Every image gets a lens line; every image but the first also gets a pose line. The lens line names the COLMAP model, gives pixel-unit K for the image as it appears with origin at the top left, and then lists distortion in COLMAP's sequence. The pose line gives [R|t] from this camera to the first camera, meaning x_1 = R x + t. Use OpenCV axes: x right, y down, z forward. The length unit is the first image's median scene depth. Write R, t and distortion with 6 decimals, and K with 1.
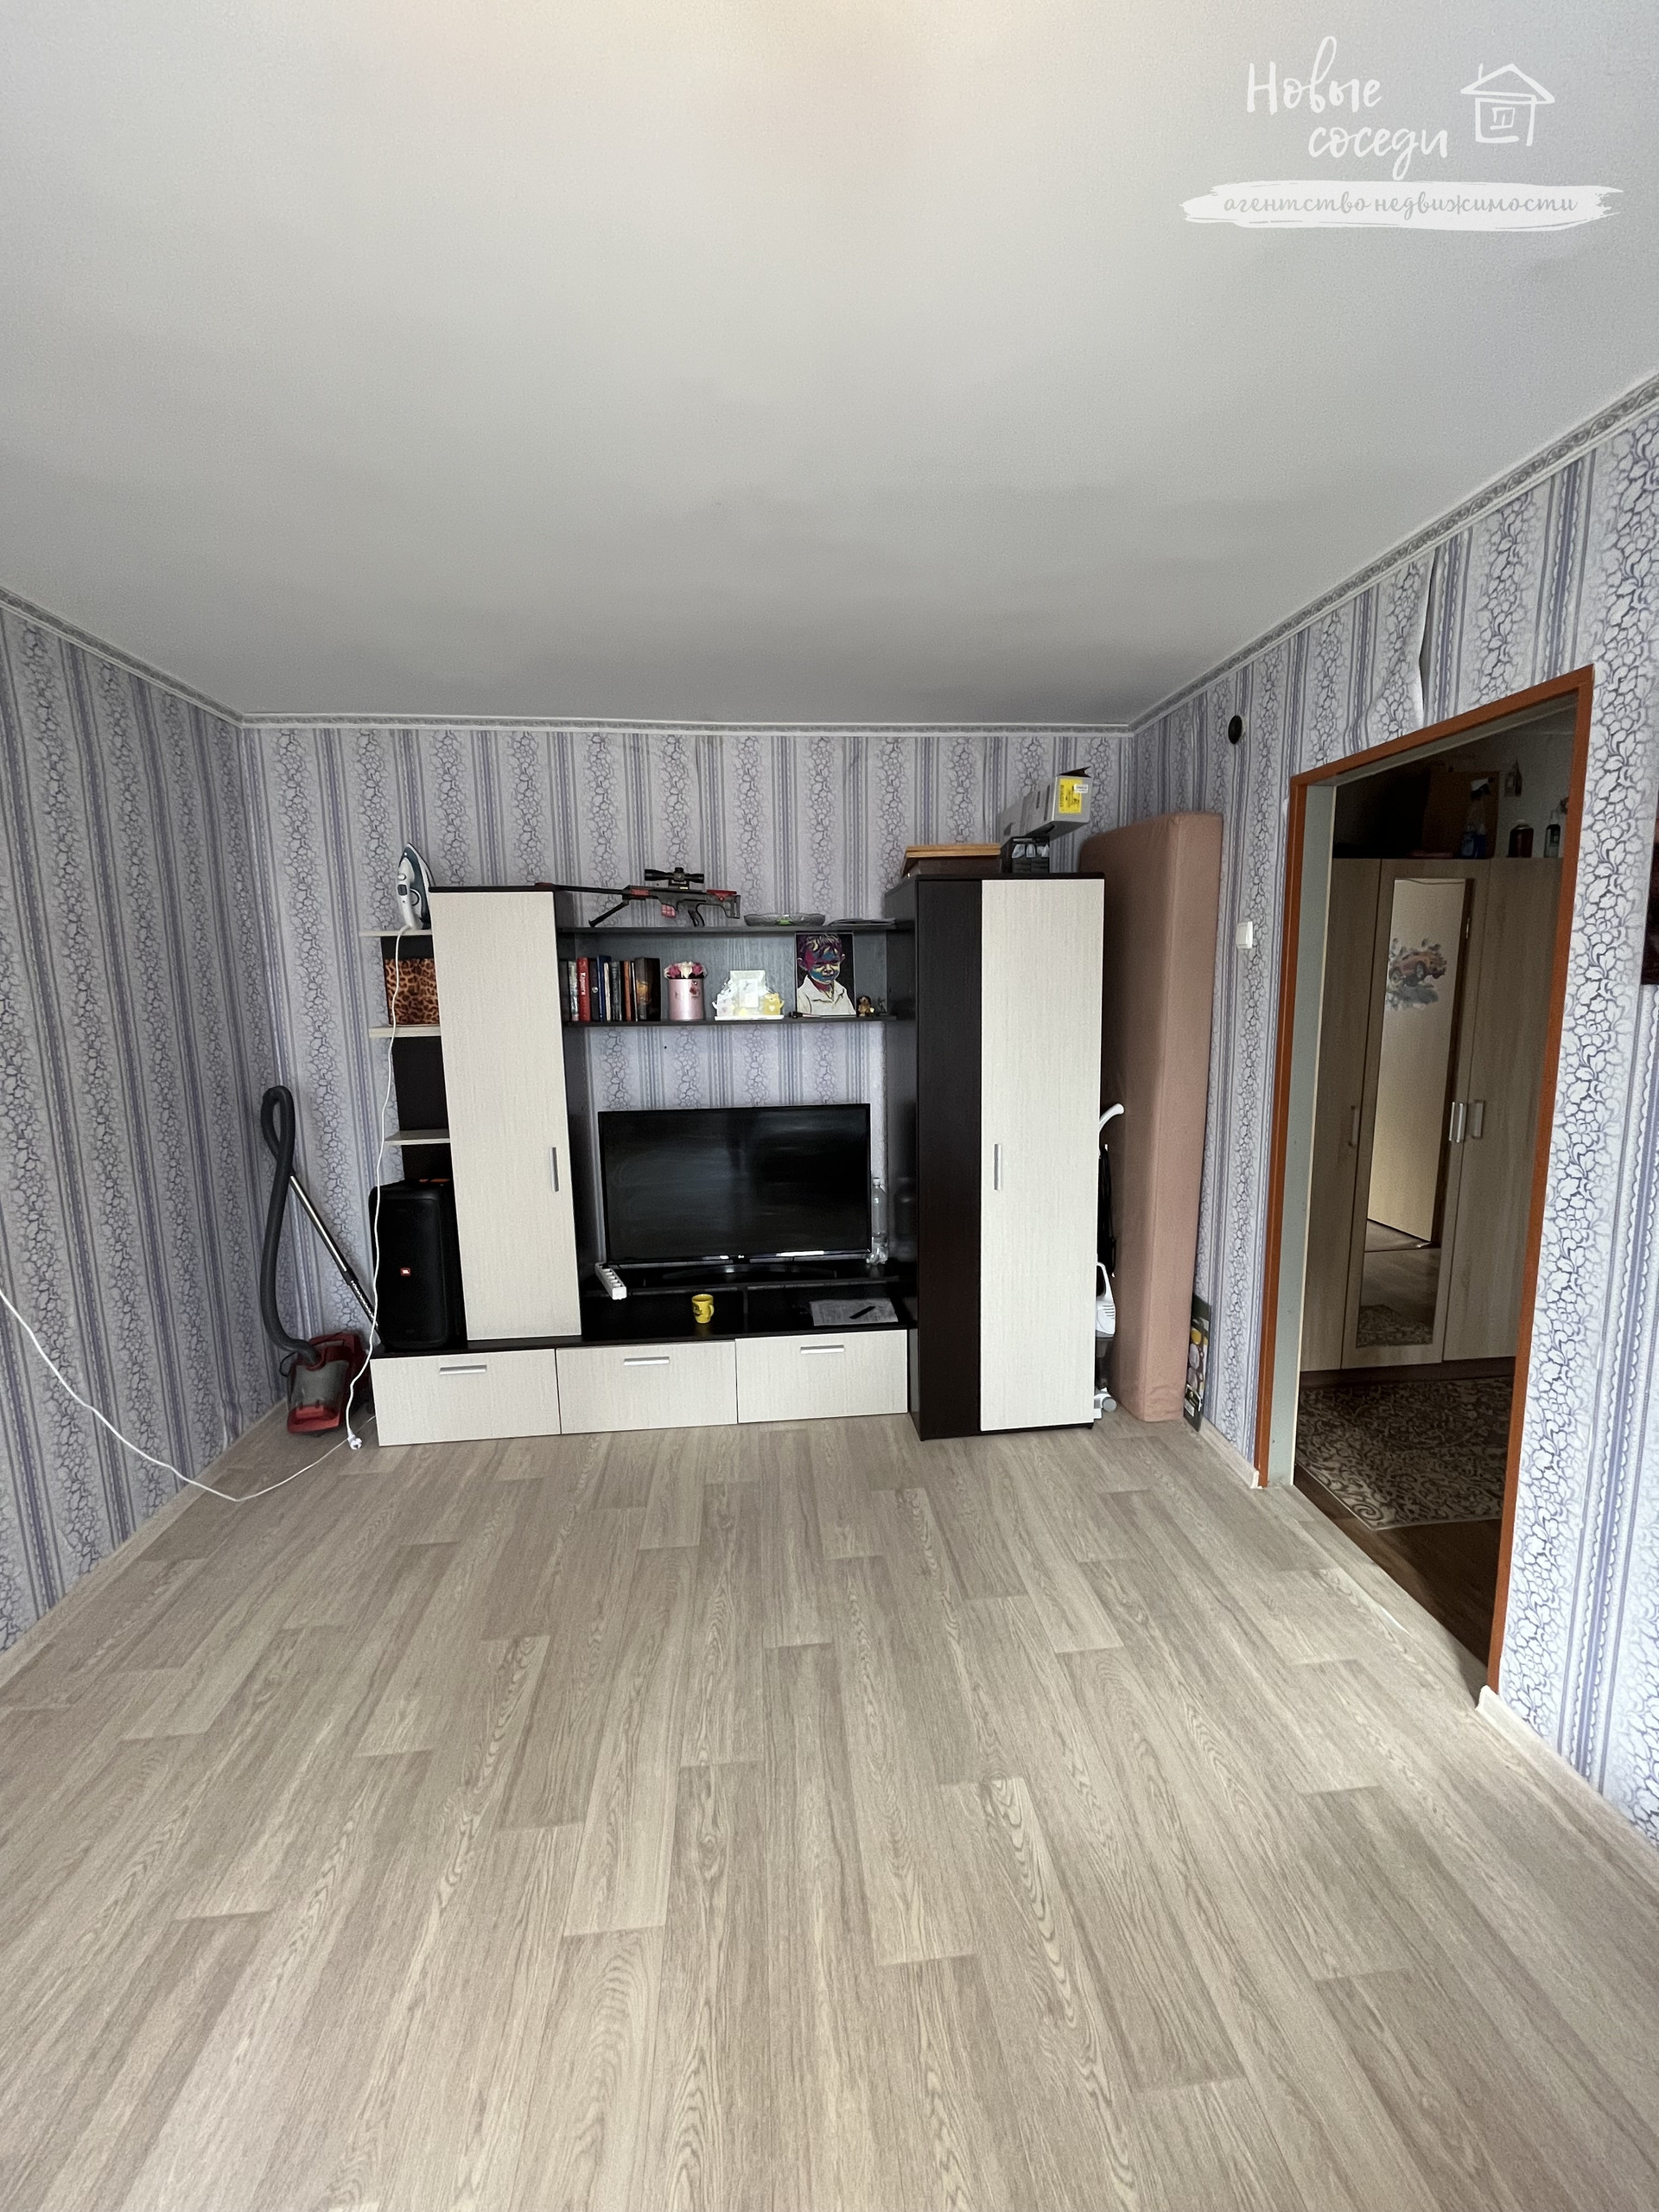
lens RADIAL K [[889.7, 0, 836.9], [0, 889.7, 1115.7], [0, 0, 1]] dist [-0.003291, 0.000642]
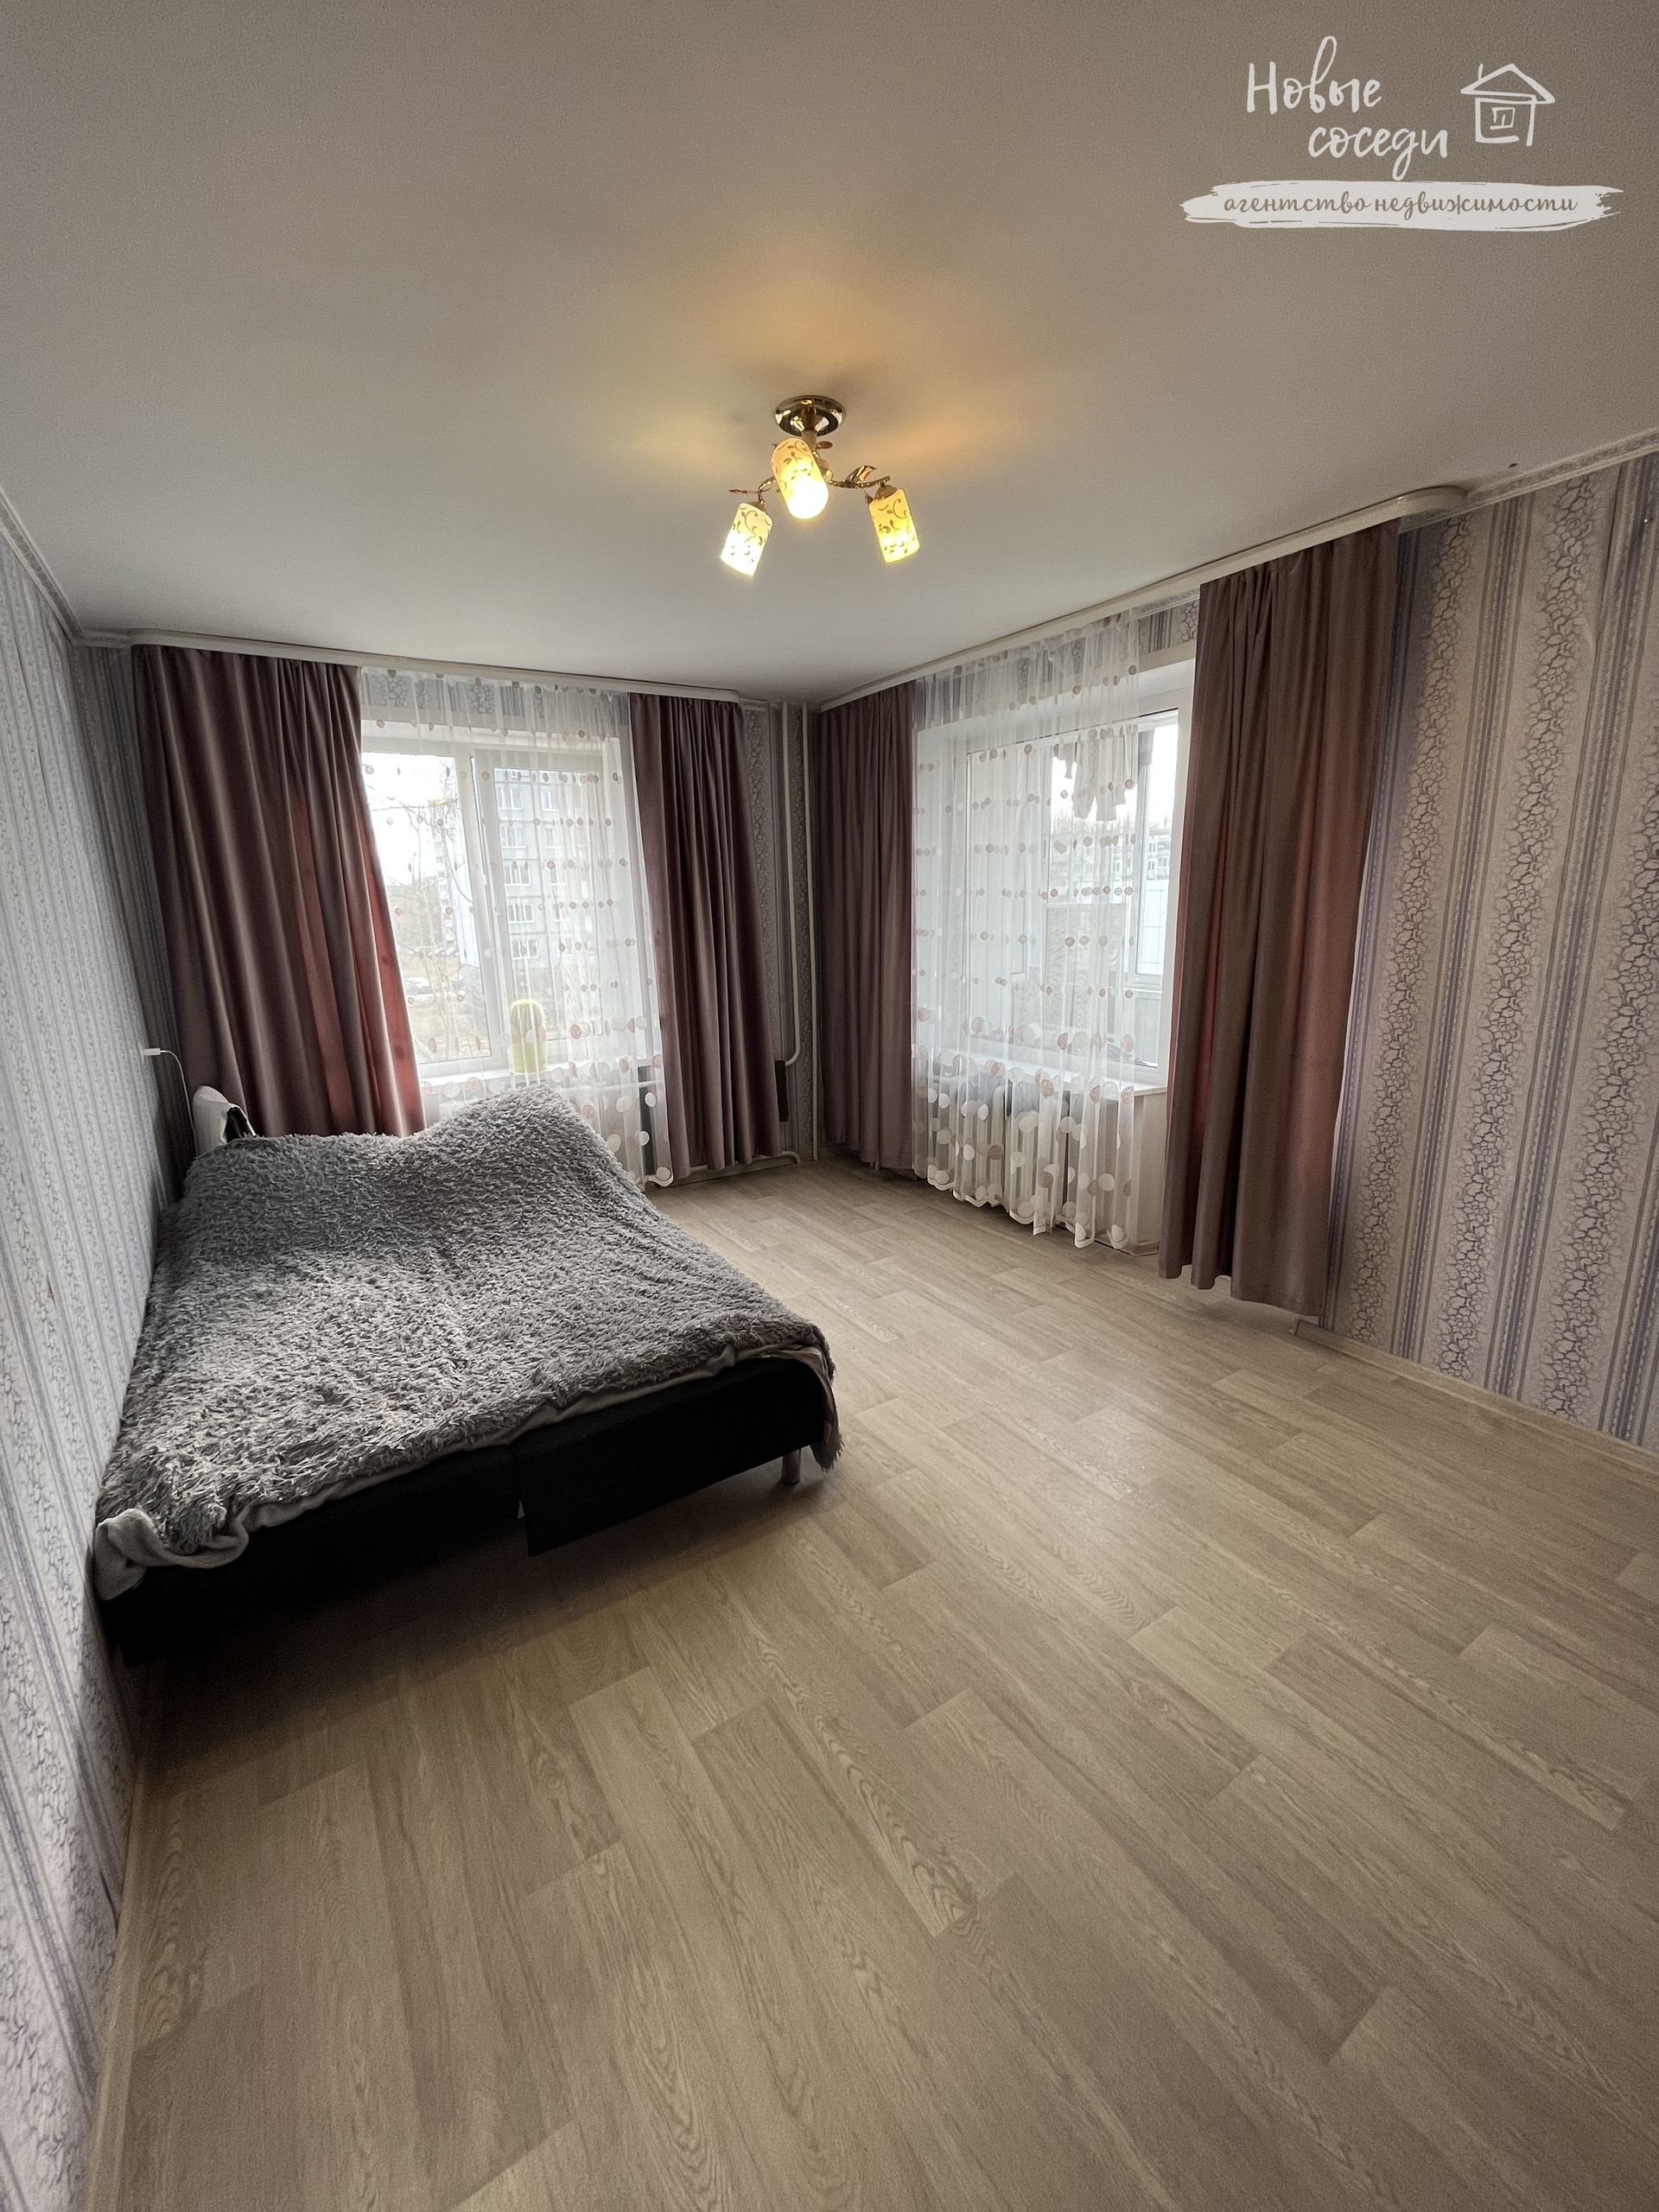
lens RADIAL K [[889.7, 0, 837.0], [0, 889.7, 1100.0], [0, 0, 1]] dist [-0.003291, 0.000642]
pose [[-0.885852, 0.139758, -0.442418, 0.568887], [-0.031390, 0.933315, 0.357684, -0.211852], [0.462905, 0.330743, -0.822392, 1.479927]]
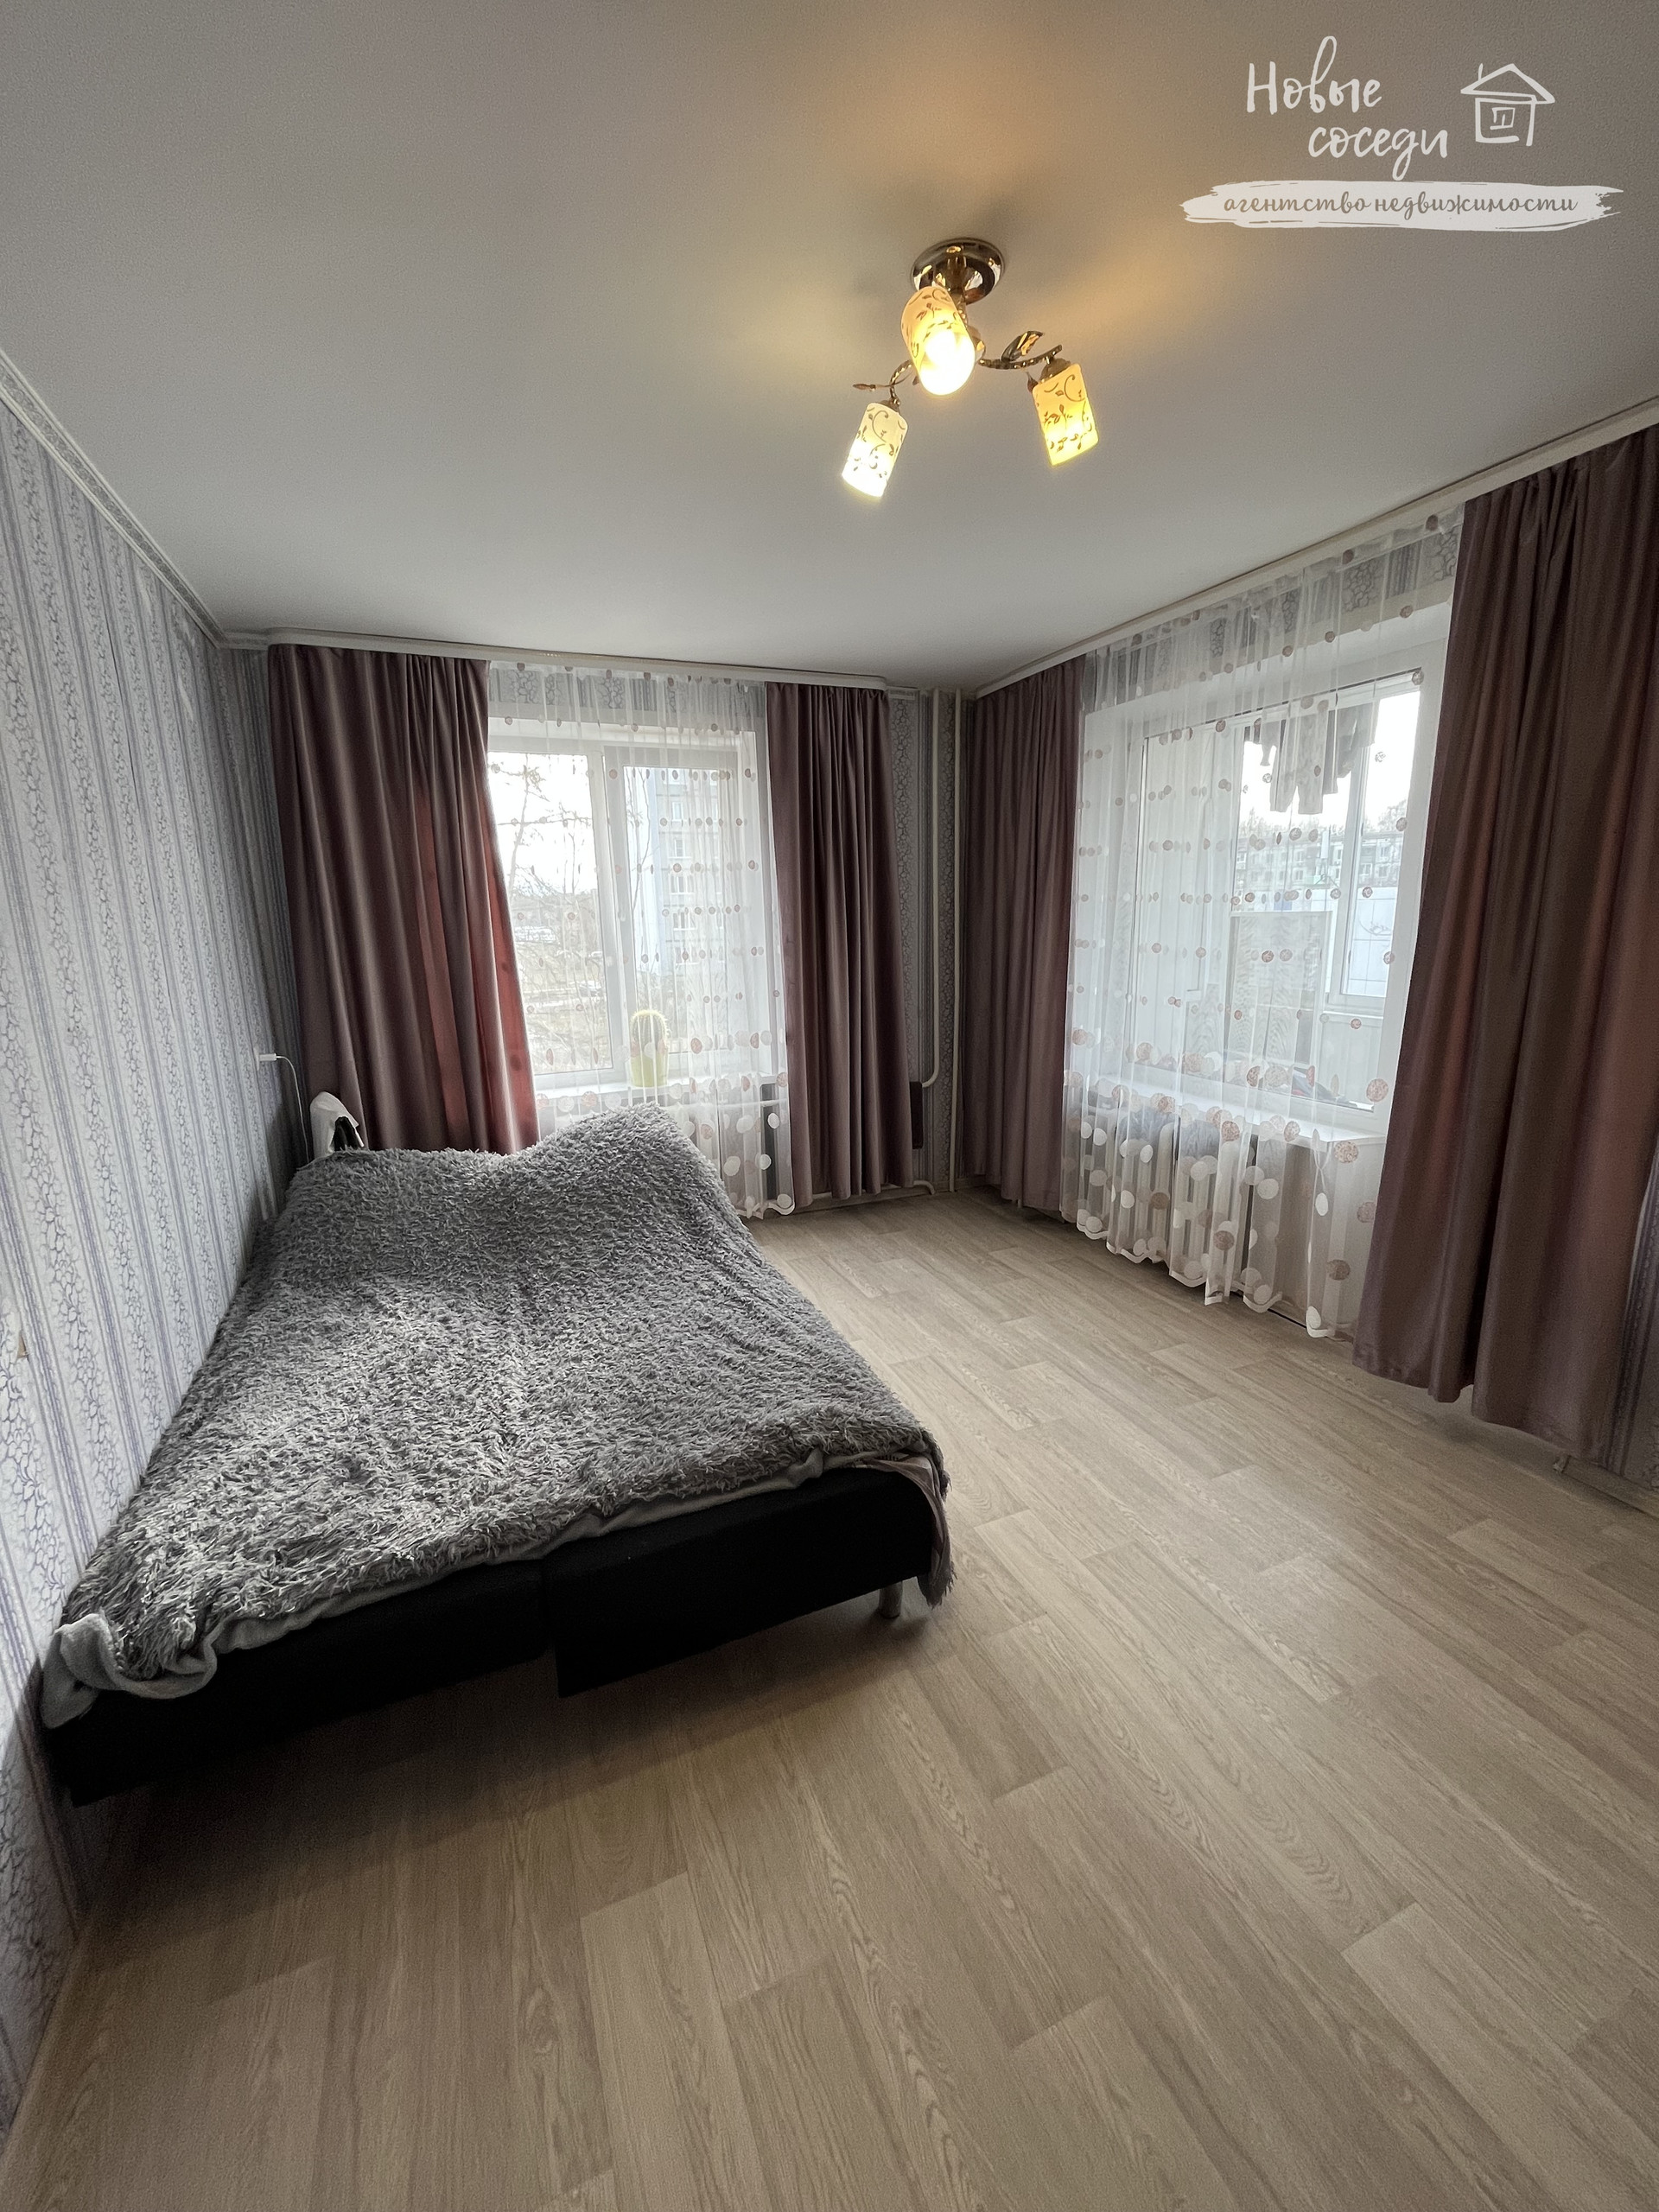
lens RADIAL K [[889.7, 0, 836.0], [0, 889.7, 1103.2], [0, 0, 1]] dist [-0.003291, 0.000642]
pose [[-0.952060, 0.100503, -0.288932, 0.417587], [-0.009173, 0.934689, 0.355349, -0.164257], [0.305775, 0.340964, -0.888957, 1.249776]]
